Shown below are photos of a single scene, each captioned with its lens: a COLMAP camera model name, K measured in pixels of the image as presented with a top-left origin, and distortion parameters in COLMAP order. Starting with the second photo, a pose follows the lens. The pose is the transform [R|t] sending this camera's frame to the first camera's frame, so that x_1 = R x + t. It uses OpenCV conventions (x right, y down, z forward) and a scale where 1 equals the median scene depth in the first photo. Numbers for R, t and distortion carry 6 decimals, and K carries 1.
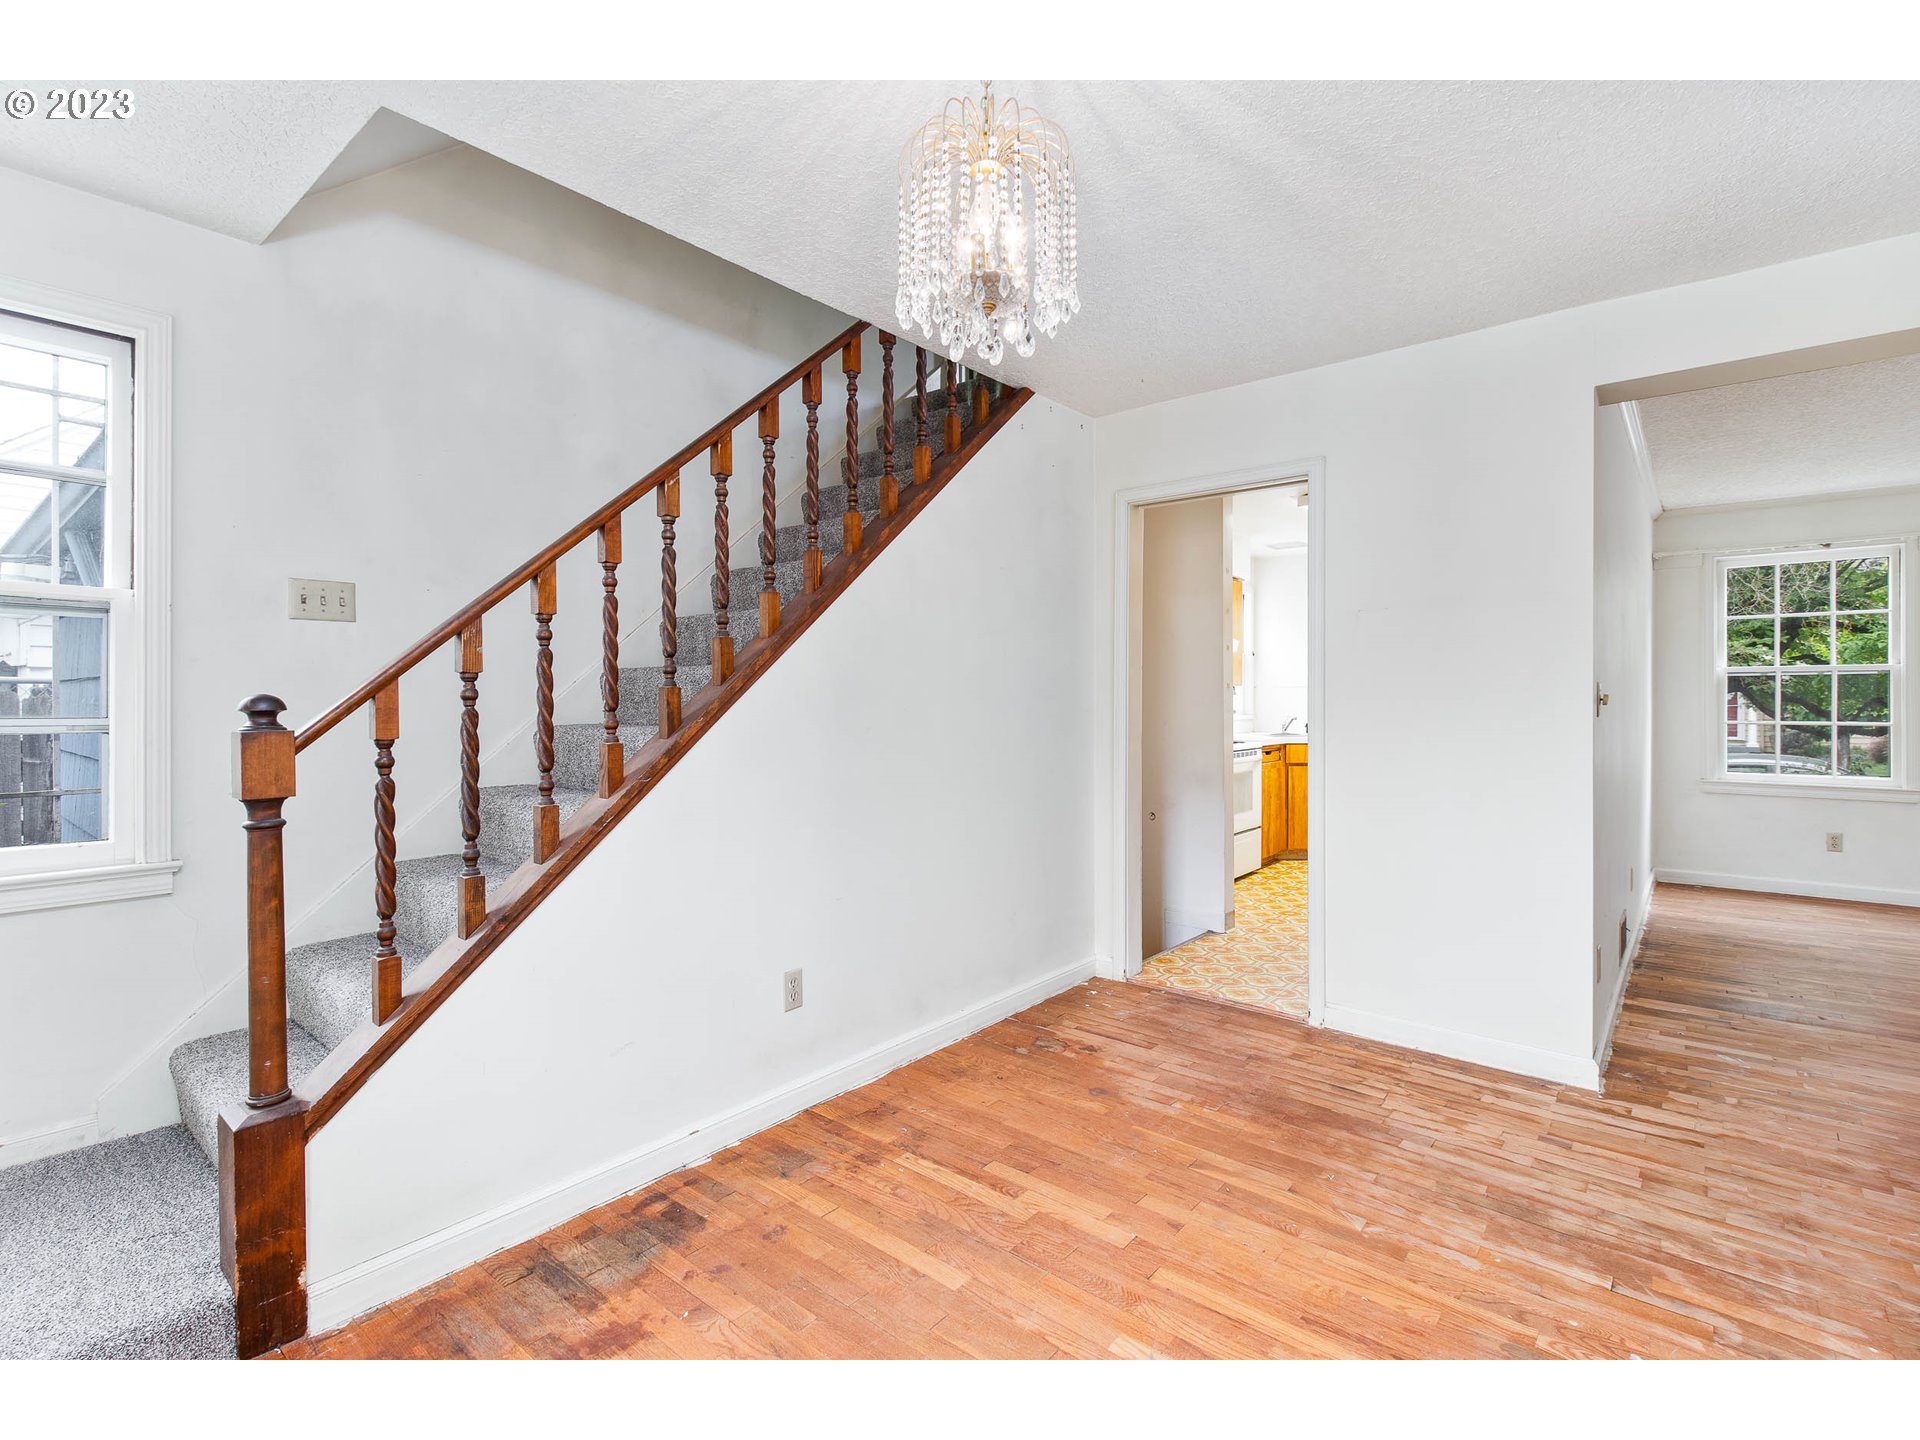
lens RADIAL K [[897.5, 0, 964.0], [0, 897.5, 700.6], [0, 0, 1]] dist [0.023022, -0.016047]
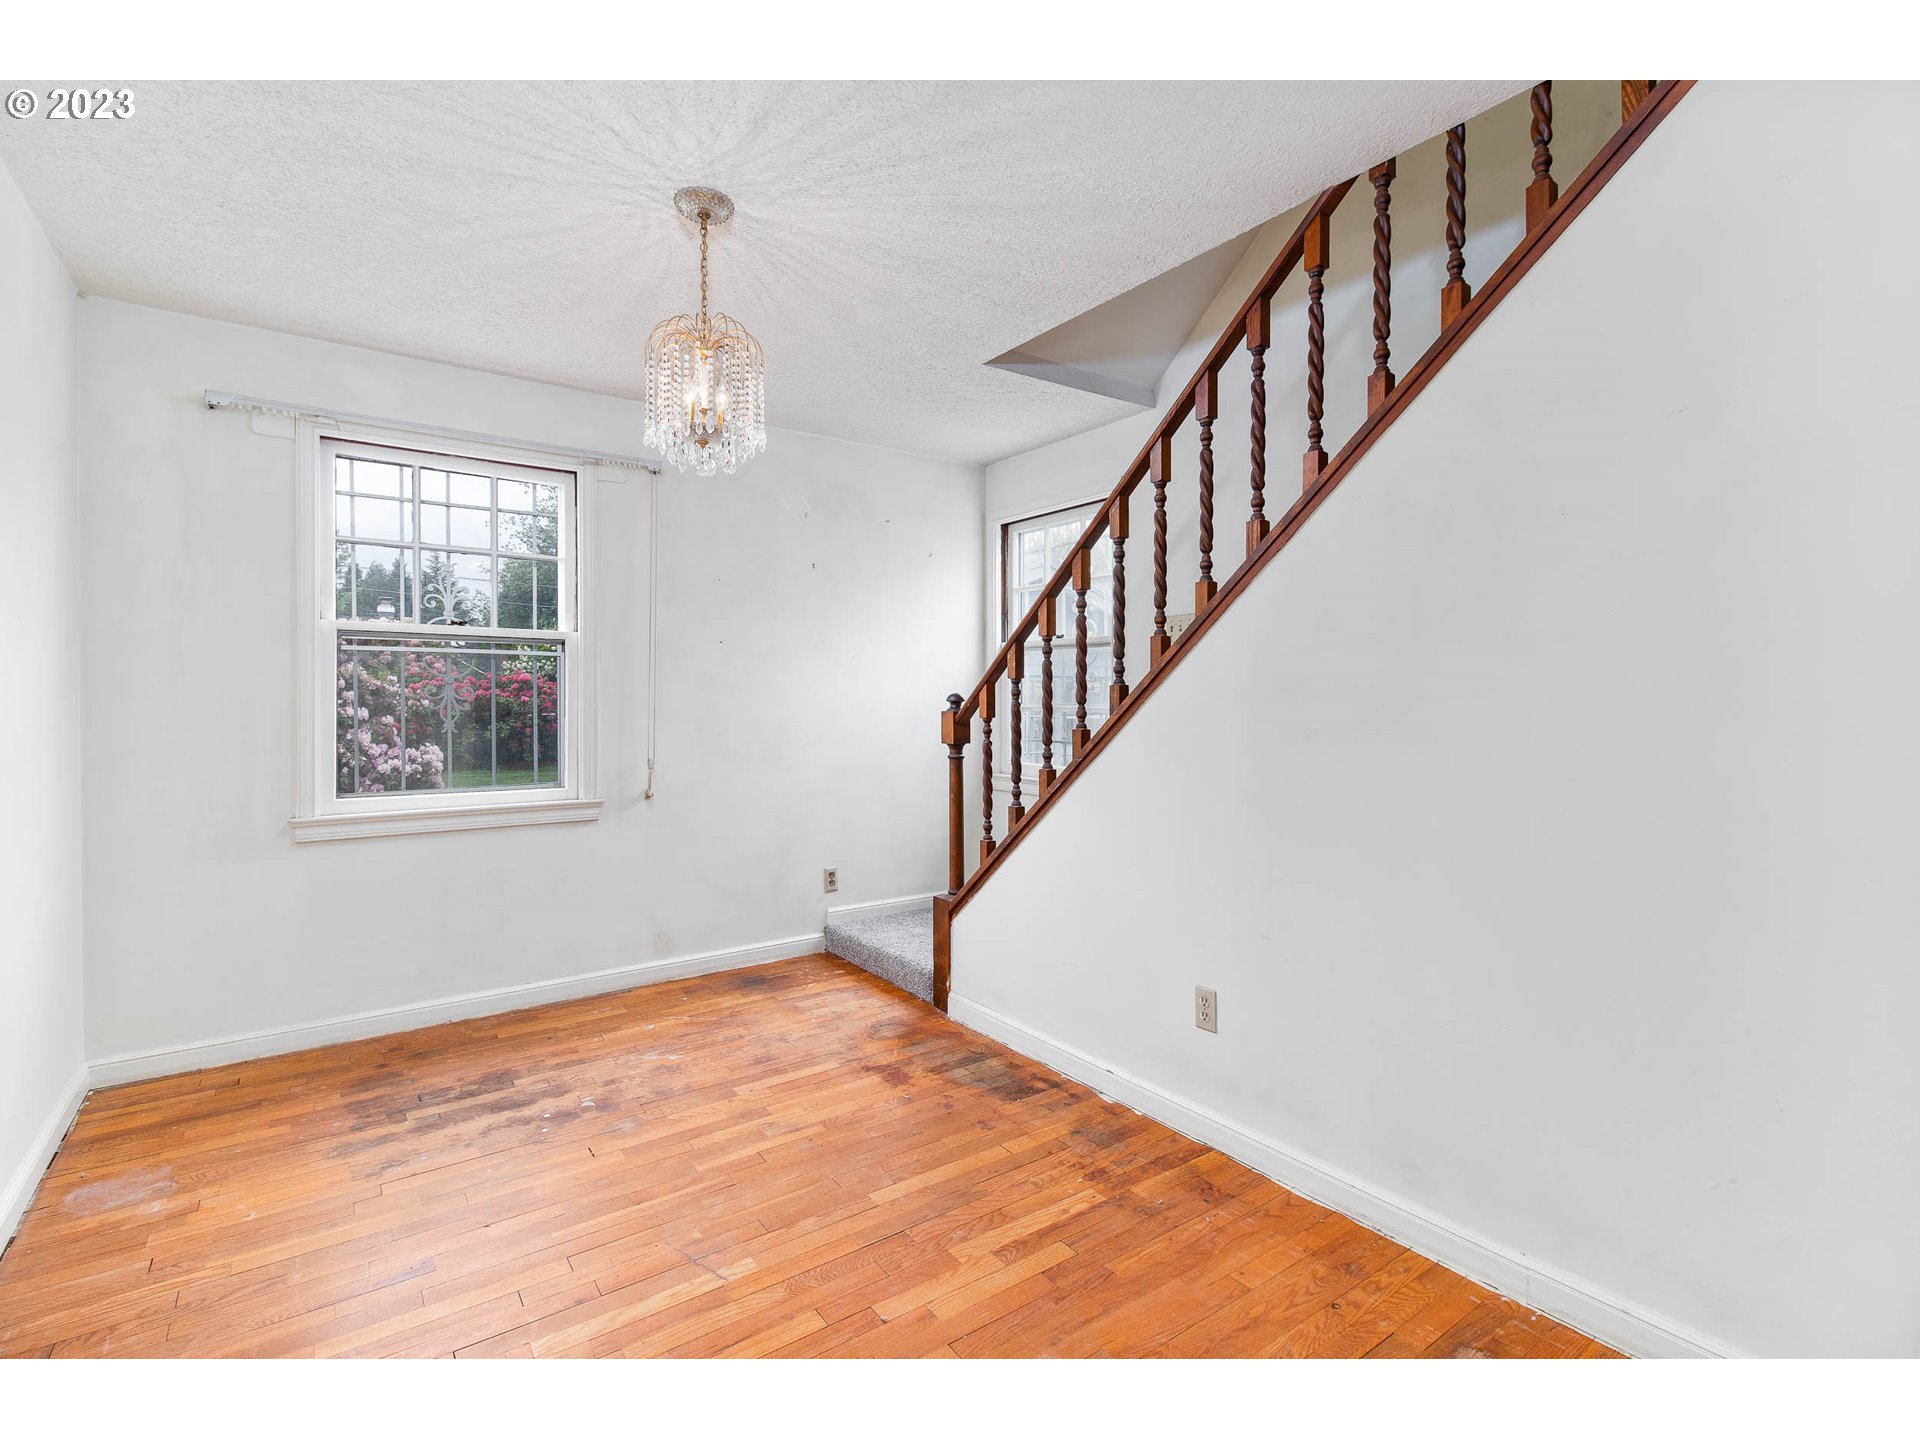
lens RADIAL K [[897.5, 0, 964.0], [0, 897.5, 700.6], [0, 0, 1]] dist [0.023022, -0.016047]
pose [[-0.249071, 0.004085, -0.968477, 0.899935], [-0.001848, 0.999987, 0.004694, 0.000448], [0.968483, 0.002959, -0.249060, 1.158490]]
